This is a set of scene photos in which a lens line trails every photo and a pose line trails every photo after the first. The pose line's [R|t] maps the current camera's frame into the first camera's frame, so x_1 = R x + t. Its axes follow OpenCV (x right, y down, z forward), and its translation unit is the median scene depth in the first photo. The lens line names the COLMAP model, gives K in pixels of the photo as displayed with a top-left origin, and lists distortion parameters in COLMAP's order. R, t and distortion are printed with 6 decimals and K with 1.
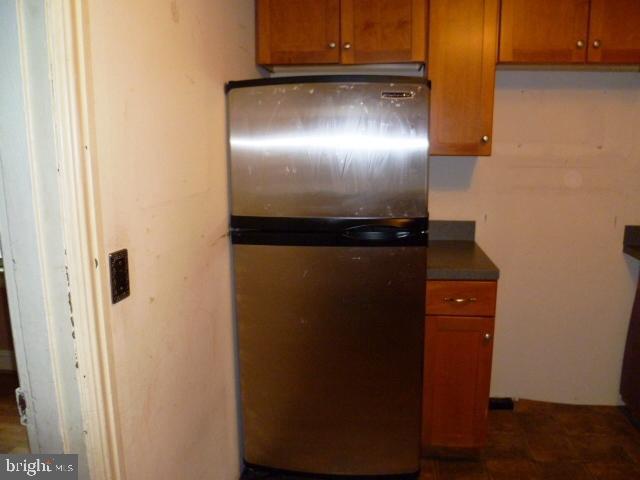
lens RADIAL K [[524.6, 0, 315.5], [0, 524.6, 243.3], [0, 0, 1]] dist [-0.071407, -0.007437]
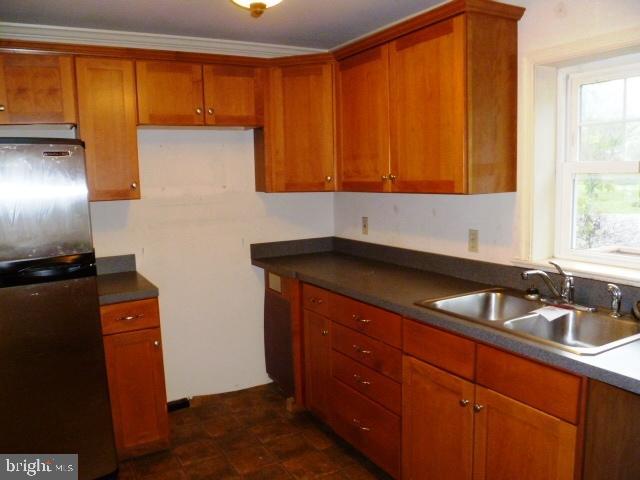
lens RADIAL K [[524.6, 0, 318.0], [0, 524.6, 243.5], [0, 0, 1]] dist [-0.071407, -0.007437]
pose [[0.799834, -0.096762, 0.592371, -0.069637], [0.142319, 0.989349, -0.030556, 0.036147], [-0.583105, 0.108745, 0.805086, -0.240093]]
